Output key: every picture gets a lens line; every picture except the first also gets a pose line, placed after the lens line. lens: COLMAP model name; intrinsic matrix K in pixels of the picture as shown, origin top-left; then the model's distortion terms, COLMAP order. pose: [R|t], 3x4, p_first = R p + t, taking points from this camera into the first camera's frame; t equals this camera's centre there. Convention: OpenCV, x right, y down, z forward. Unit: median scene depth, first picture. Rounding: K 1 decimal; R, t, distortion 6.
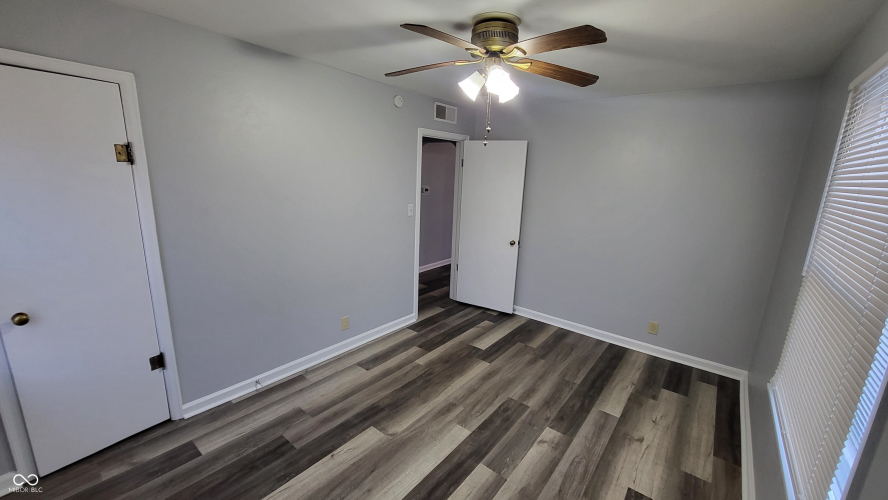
lens RADIAL K [[350.2, 0, 444.3], [0, 350.2, 251.6], [0, 0, 1]] dist [-0.001740, -0.000646]
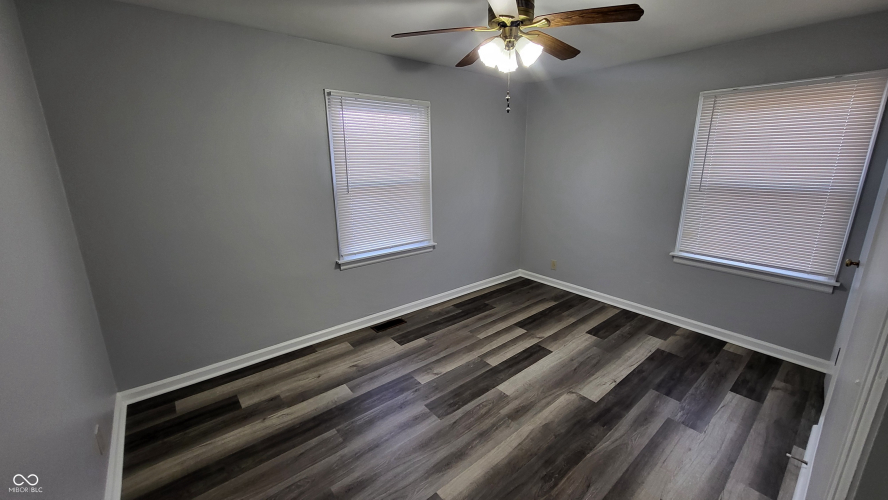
lens RADIAL K [[350.2, 0, 442.3], [0, 350.2, 247.6], [0, 0, 1]] dist [-0.001740, -0.000646]
pose [[-0.977578, -0.086185, 0.192130, 0.065830], [0.012521, 0.887002, 0.461595, -0.347621], [-0.210203, 0.453651, -0.866035, 1.682048]]
